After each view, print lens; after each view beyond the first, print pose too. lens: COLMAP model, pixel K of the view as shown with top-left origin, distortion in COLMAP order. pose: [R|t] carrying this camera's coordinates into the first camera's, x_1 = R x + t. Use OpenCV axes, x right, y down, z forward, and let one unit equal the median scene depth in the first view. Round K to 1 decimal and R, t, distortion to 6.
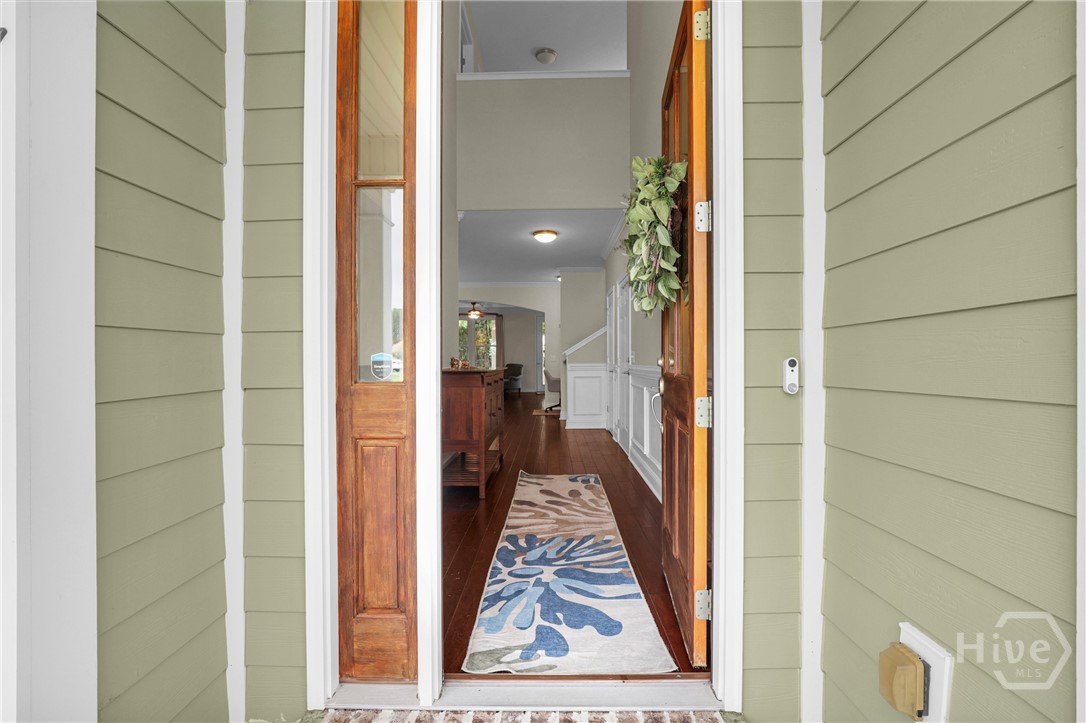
lens RADIAL K [[500.6, 0, 543.0], [0, 500.6, 361.5], [0, 0, 1]] dist [-0.030411, 0.002343]
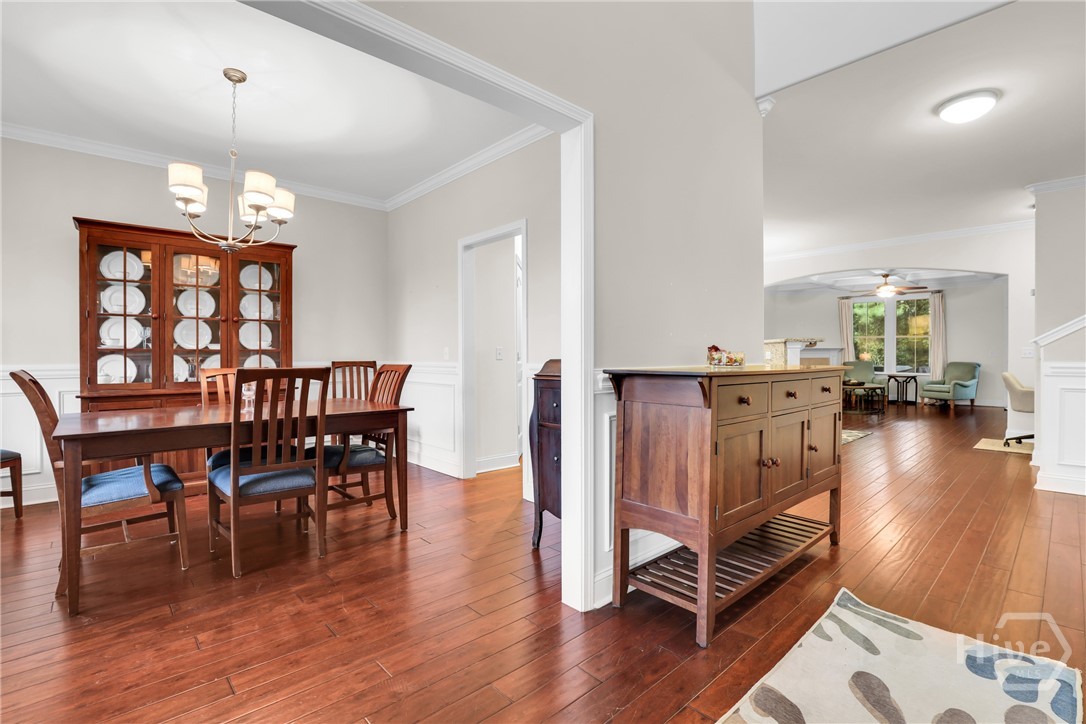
lens RADIAL K [[500.6, 0, 539.0], [0, 500.6, 360.2], [0, 0, 1]] dist [-0.030411, 0.002343]
pose [[0.690567, 0.012765, -0.723156, 0.041927], [-0.008133, 0.999918, 0.009884, 0.001421], [0.723223, -0.000944, 0.690614, 0.229685]]
